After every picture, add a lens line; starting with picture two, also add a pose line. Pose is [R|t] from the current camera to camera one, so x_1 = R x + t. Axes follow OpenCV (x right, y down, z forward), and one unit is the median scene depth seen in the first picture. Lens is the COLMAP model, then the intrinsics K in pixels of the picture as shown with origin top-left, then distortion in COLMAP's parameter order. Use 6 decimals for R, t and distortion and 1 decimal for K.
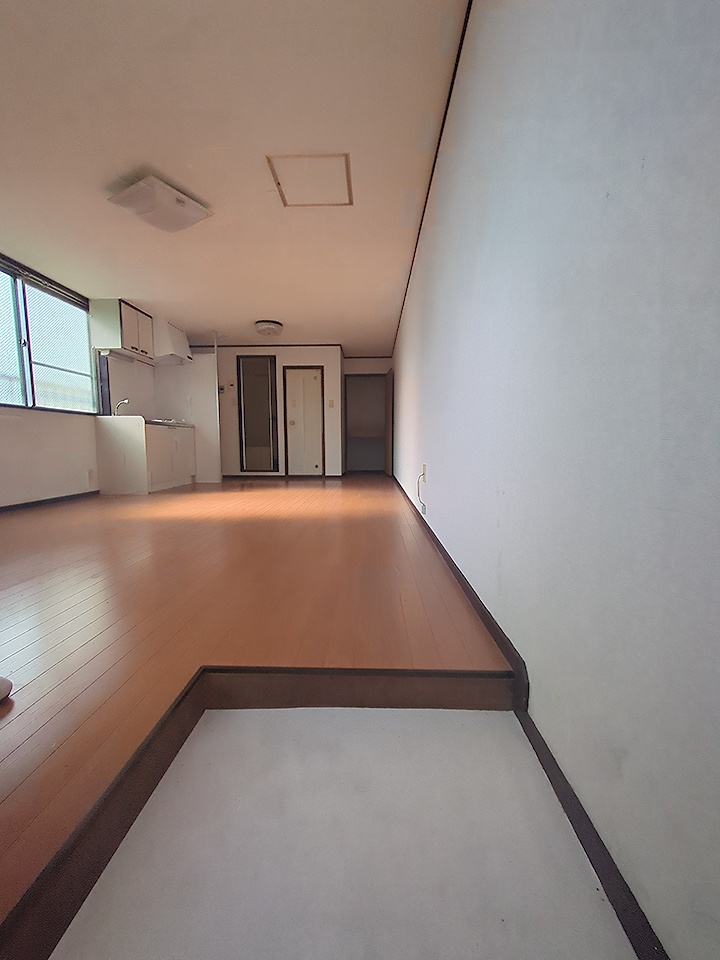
lens RADIAL K [[377.5, 0, 363.7], [0, 377.5, 477.8], [0, 0, 1]] dist [0.000062, 0.000155]
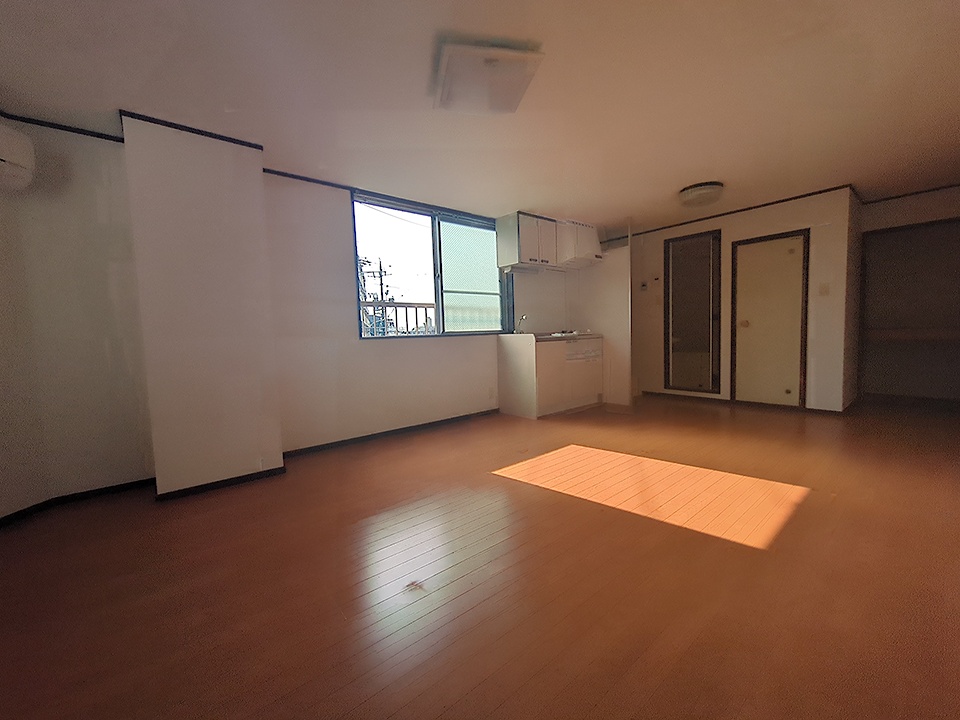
lens RADIAL K [[377.5, 0, 494.3], [0, 377.5, 354.1], [0, 0, 1]] dist [0.000062, 0.000155]
pose [[0.661780, 0.033678, -0.748941, 0.026787], [-0.039804, 0.999160, 0.009758, -0.106477], [0.748641, 0.023353, 0.662564, 0.291937]]
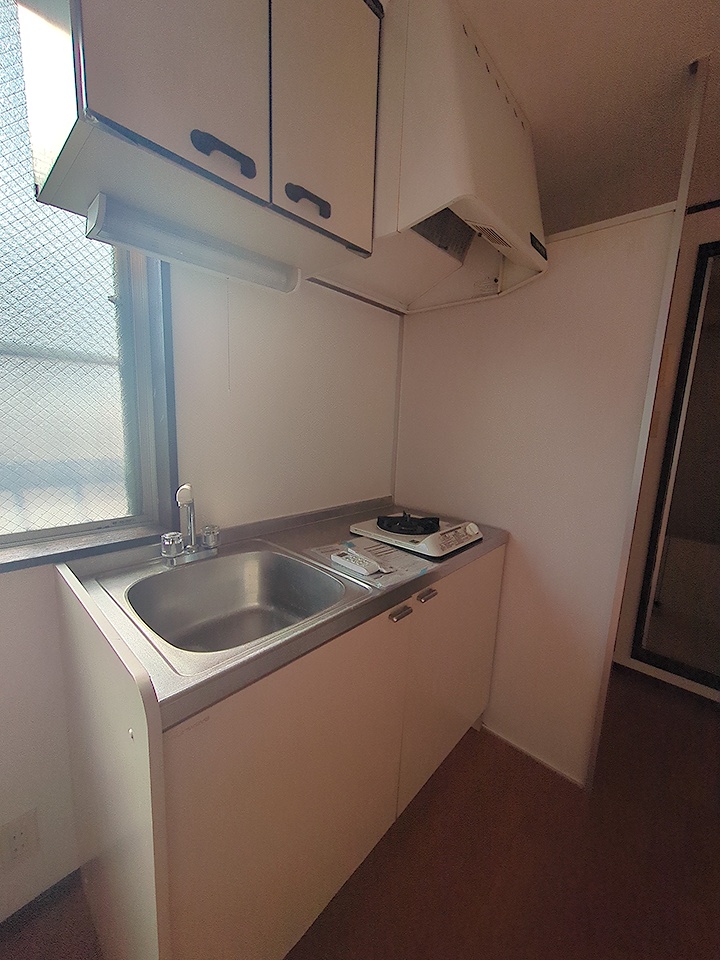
lens RADIAL K [[377.5, 0, 355.0], [0, 377.5, 480.5], [0, 0, 1]] dist [0.000062, 0.000155]
pose [[0.742714, 0.138766, -0.655073, -0.409988], [-0.099838, 0.990305, 0.096583, -0.210799], [0.662124, -0.006332, 0.749367, 0.834381]]
